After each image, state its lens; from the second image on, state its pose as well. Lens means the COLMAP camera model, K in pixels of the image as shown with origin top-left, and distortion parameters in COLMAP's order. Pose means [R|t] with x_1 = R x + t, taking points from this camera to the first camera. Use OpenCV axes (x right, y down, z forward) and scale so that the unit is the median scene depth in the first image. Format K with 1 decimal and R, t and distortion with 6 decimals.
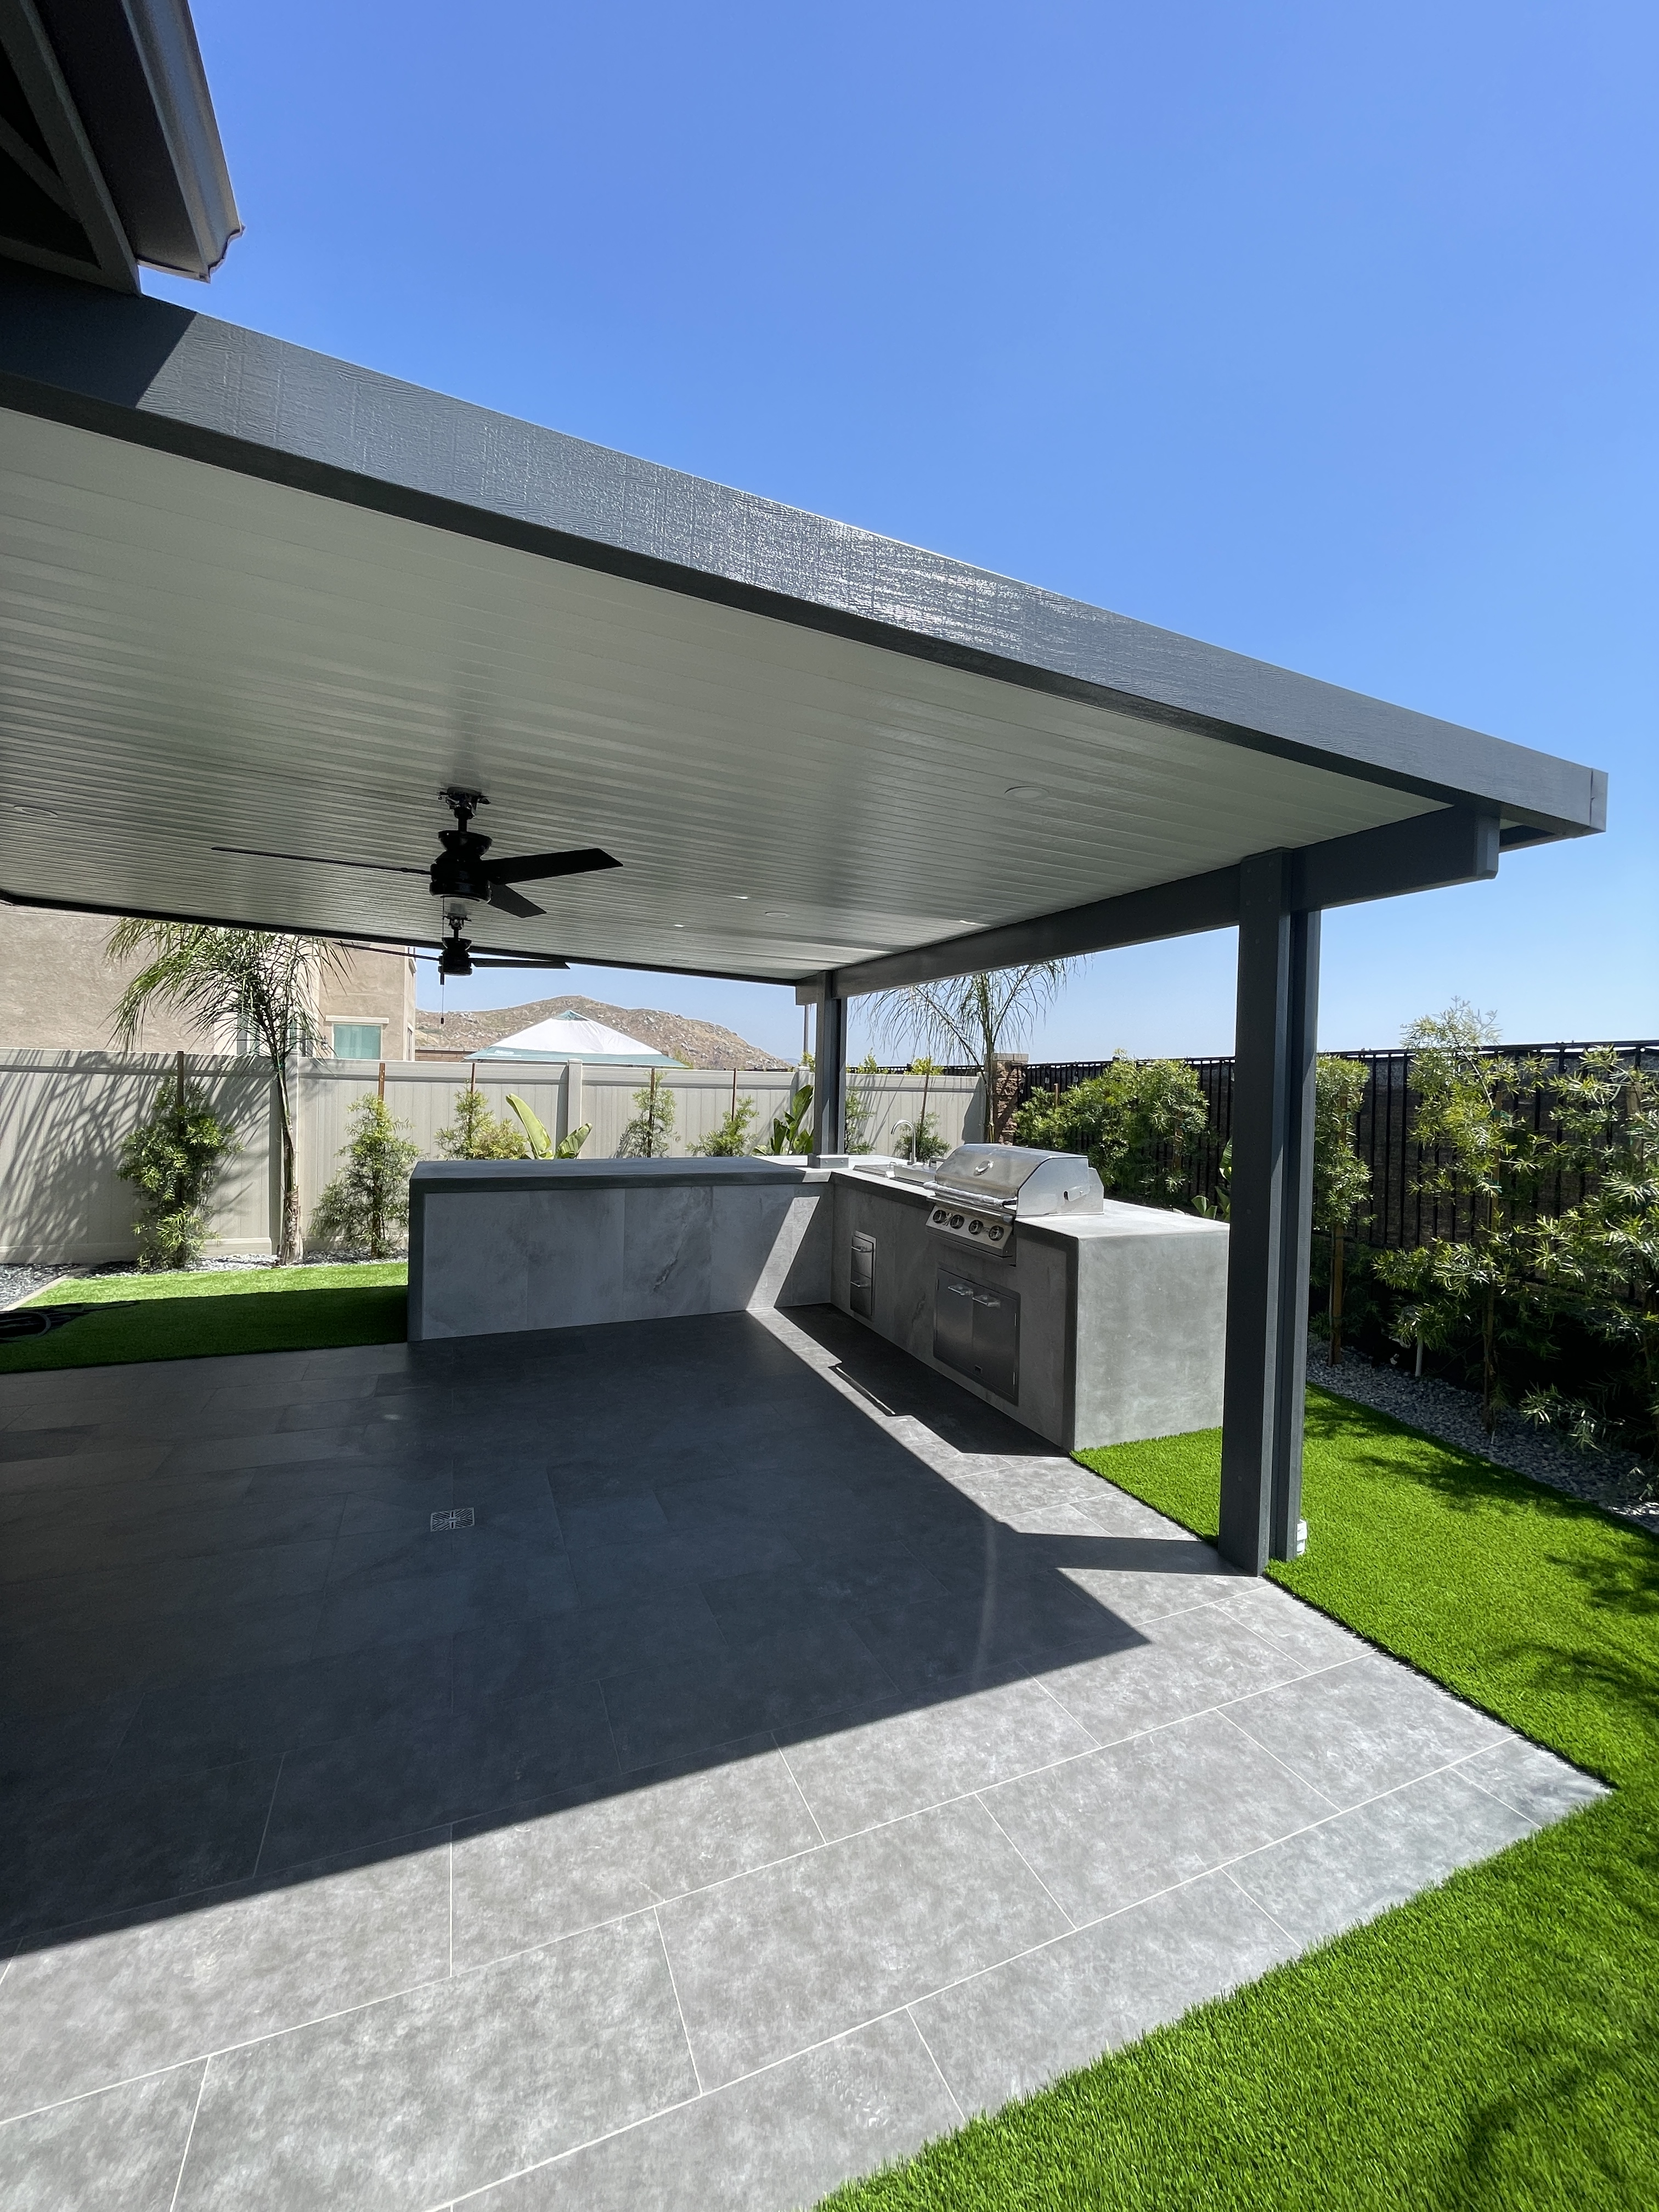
lens RADIAL K [[888.5, 0, 829.5], [0, 888.5, 1106.0], [0, 0, 1]] dist [-0.000594, -0.000010]
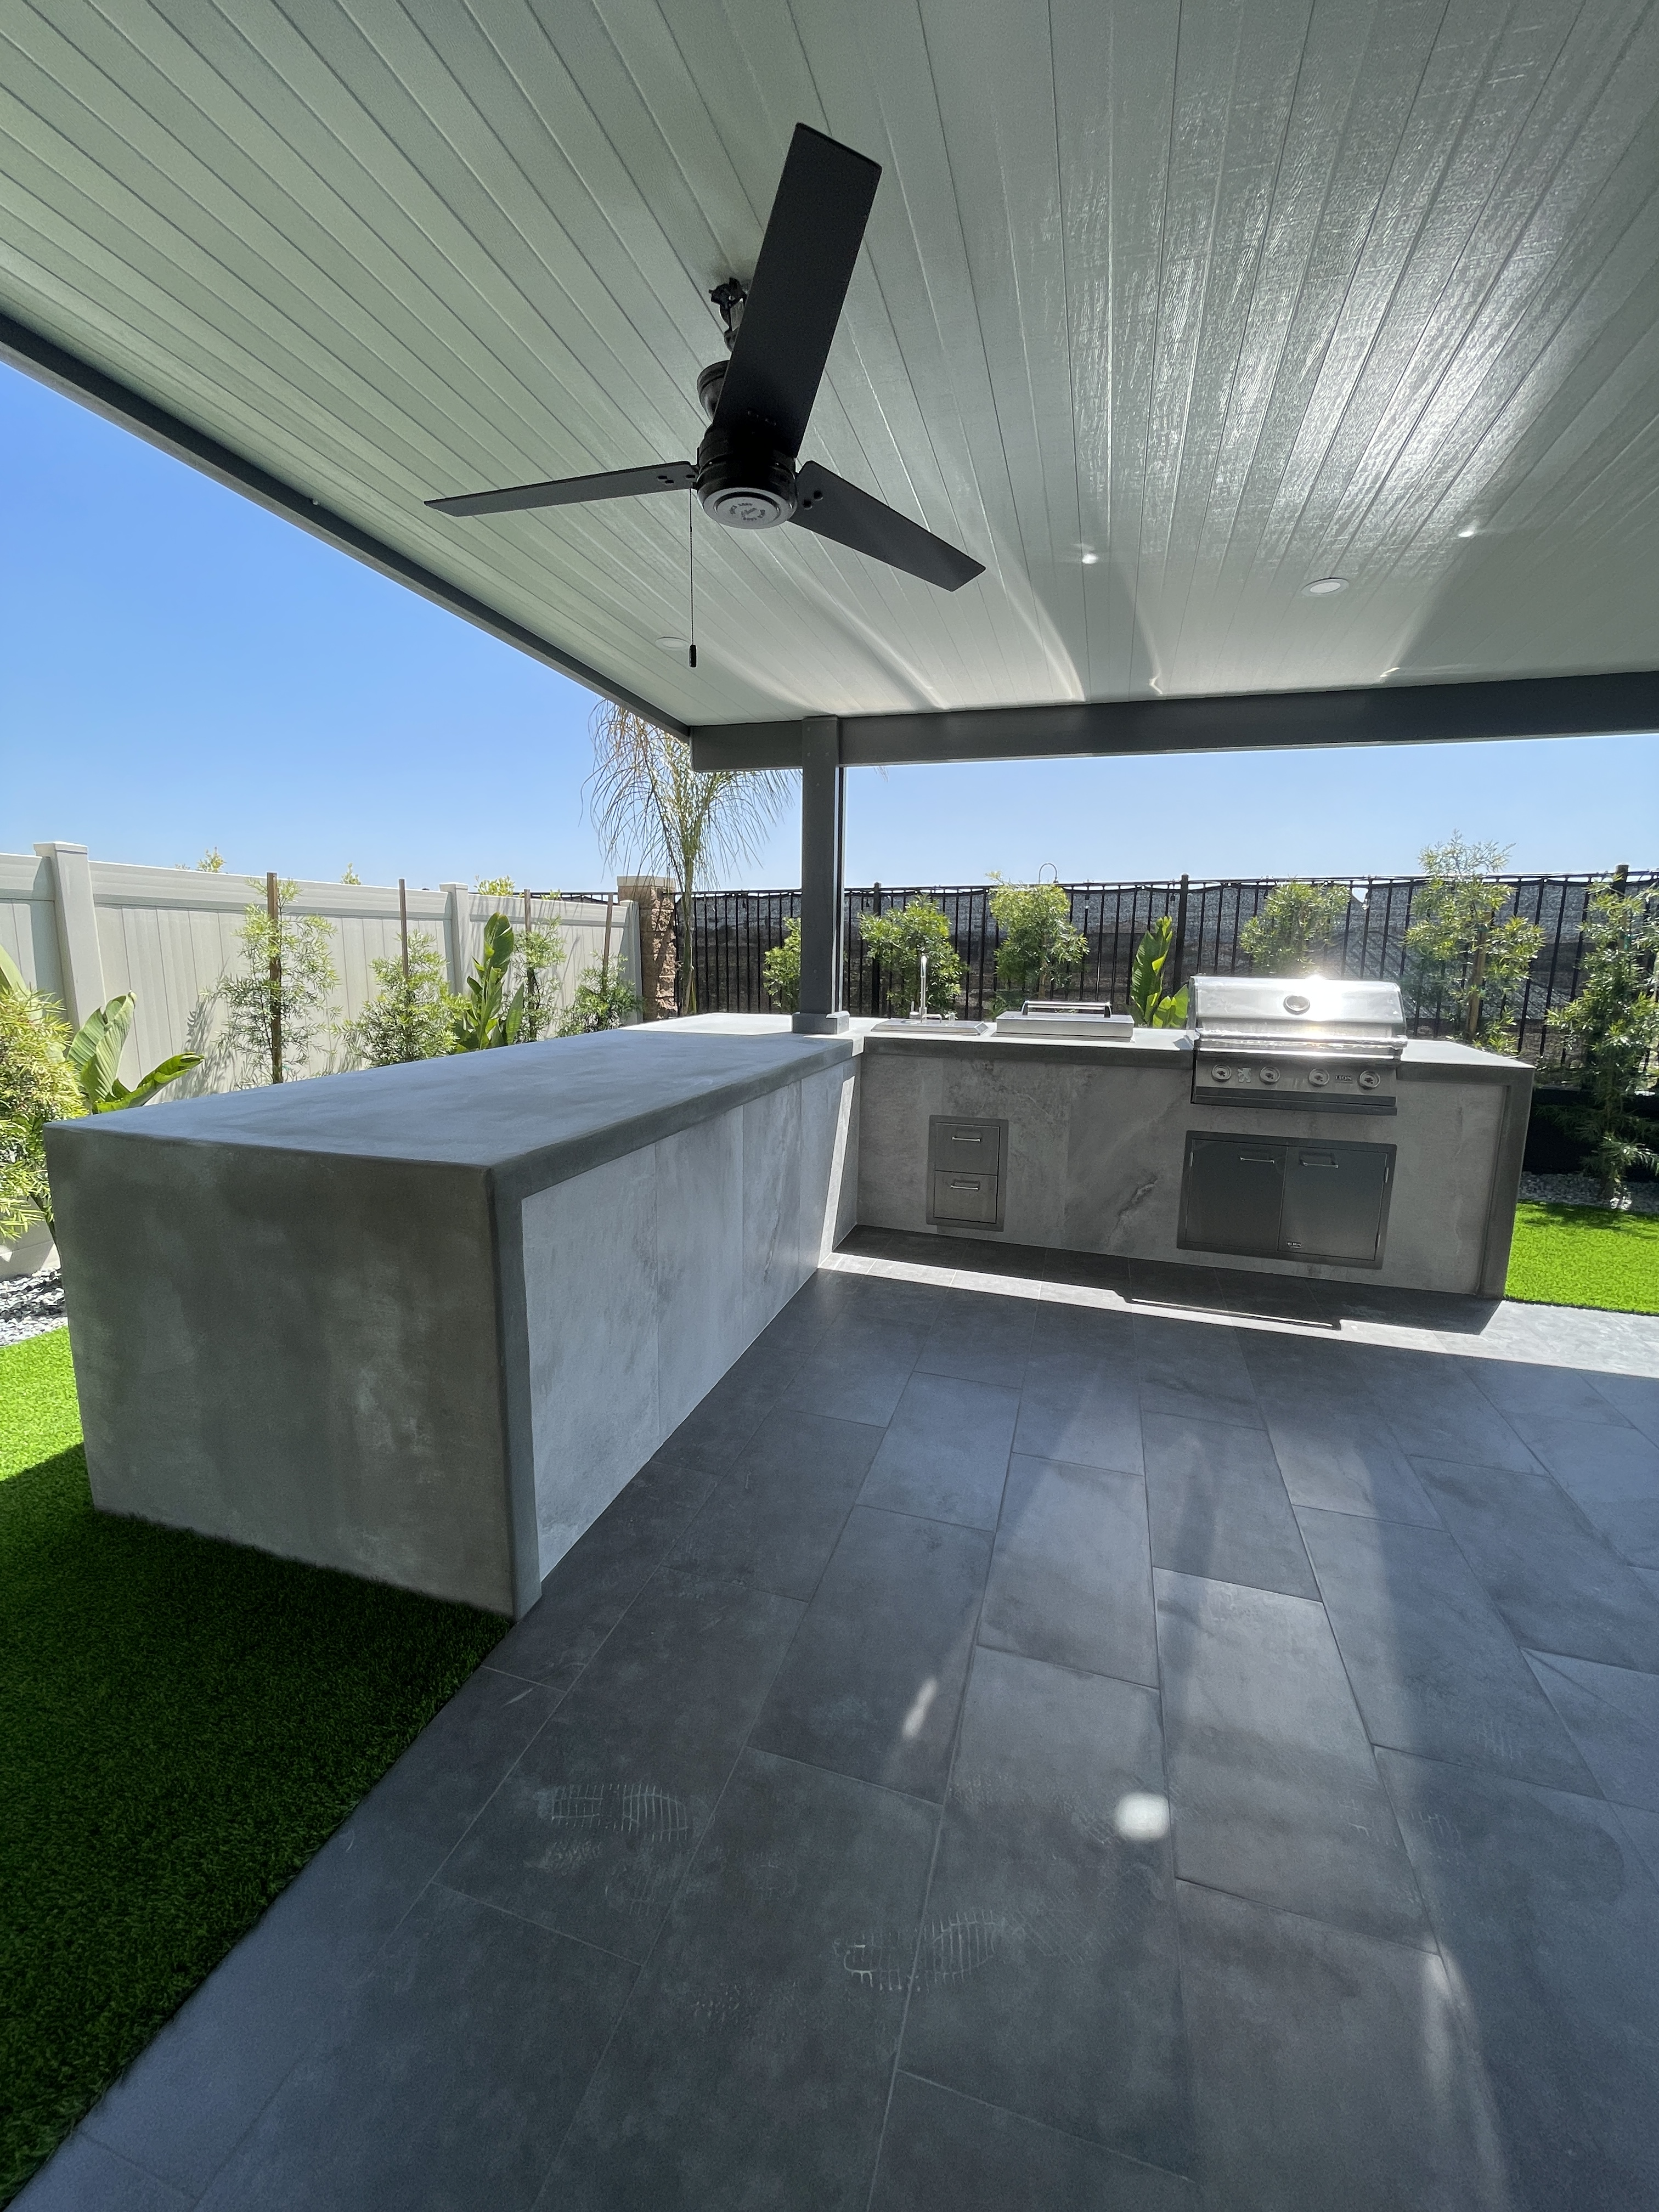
lens RADIAL K [[886.4, 0, 831.7], [0, 886.4, 1095.5], [0, 0, 1]] dist [-0.010375, -0.000025]
pose [[0.646182, -0.142702, 0.749723, -0.659930], [0.022404, 0.985487, 0.168267, 0.006628], [-0.762854, -0.091934, 0.640001, 0.741856]]
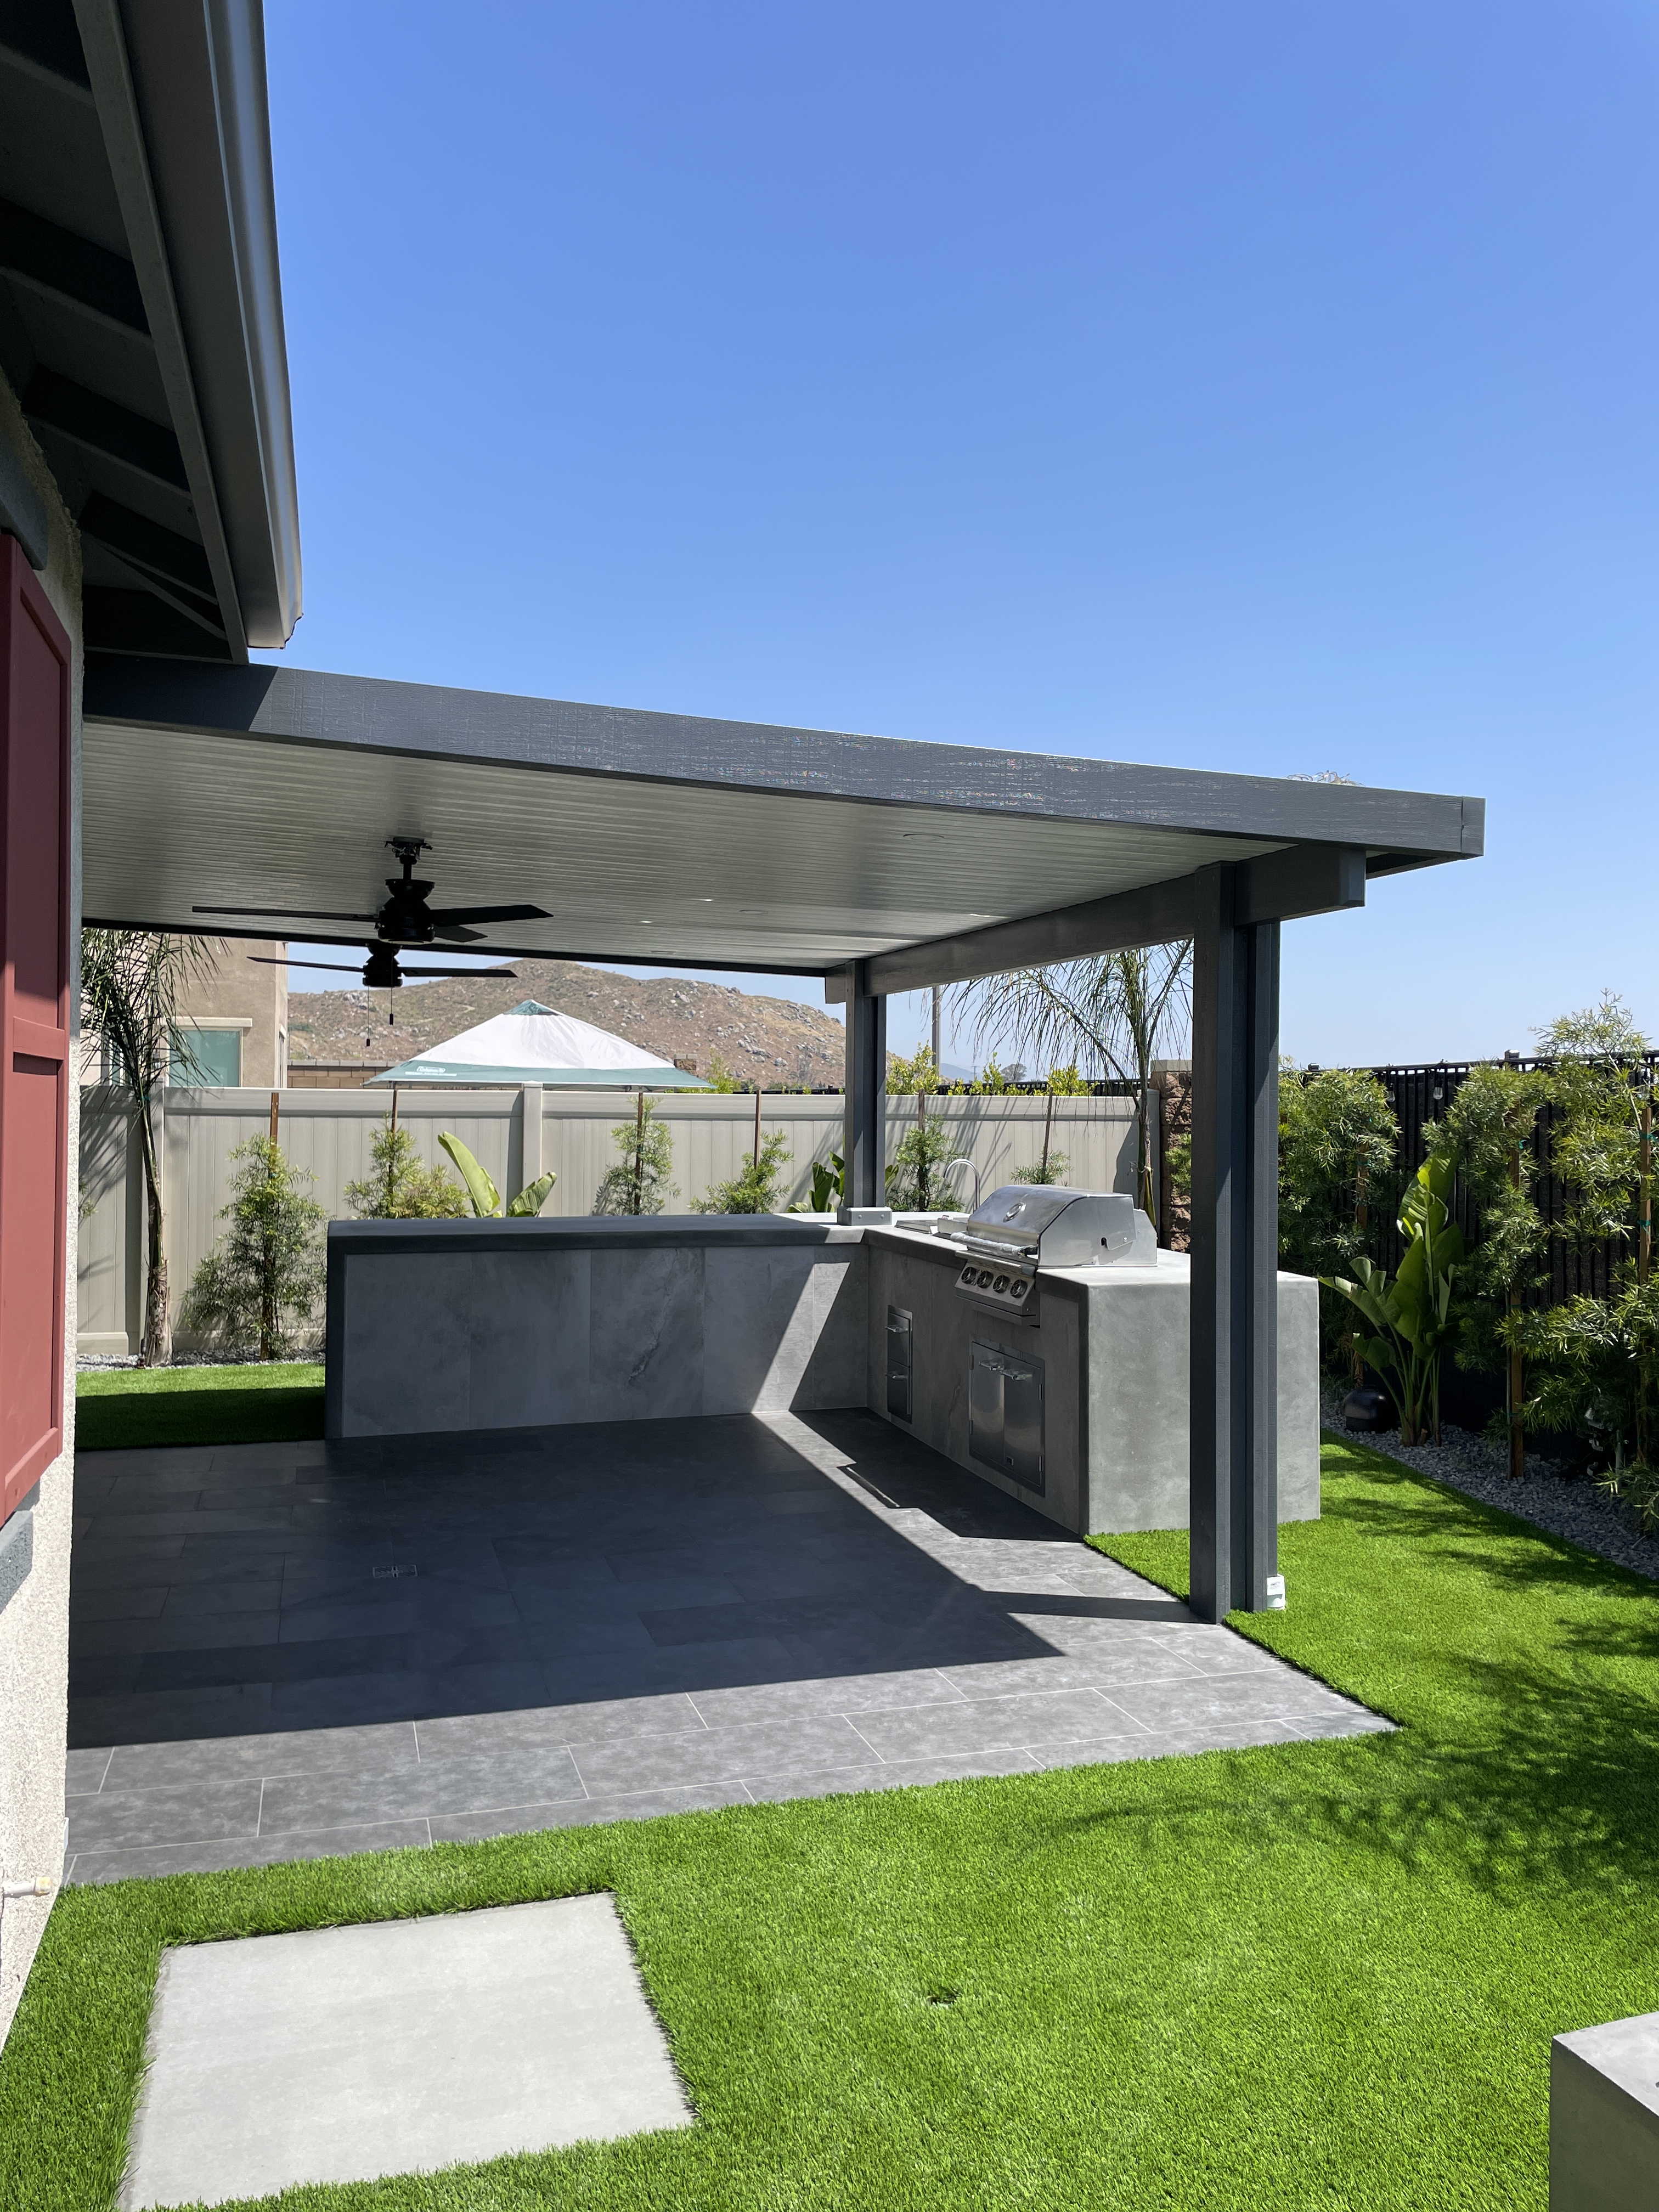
lens RADIAL K [[1655.2, 0, 820.7], [0, 1655.2, 1118.1], [0, 0, 1]] dist [0.088520, -0.100169]
pose [[0.993103, -0.015139, -0.116266, 0.162527], [0.012668, 0.999679, -0.021961, 0.013617], [0.116561, 0.020337, 0.992975, -0.488666]]
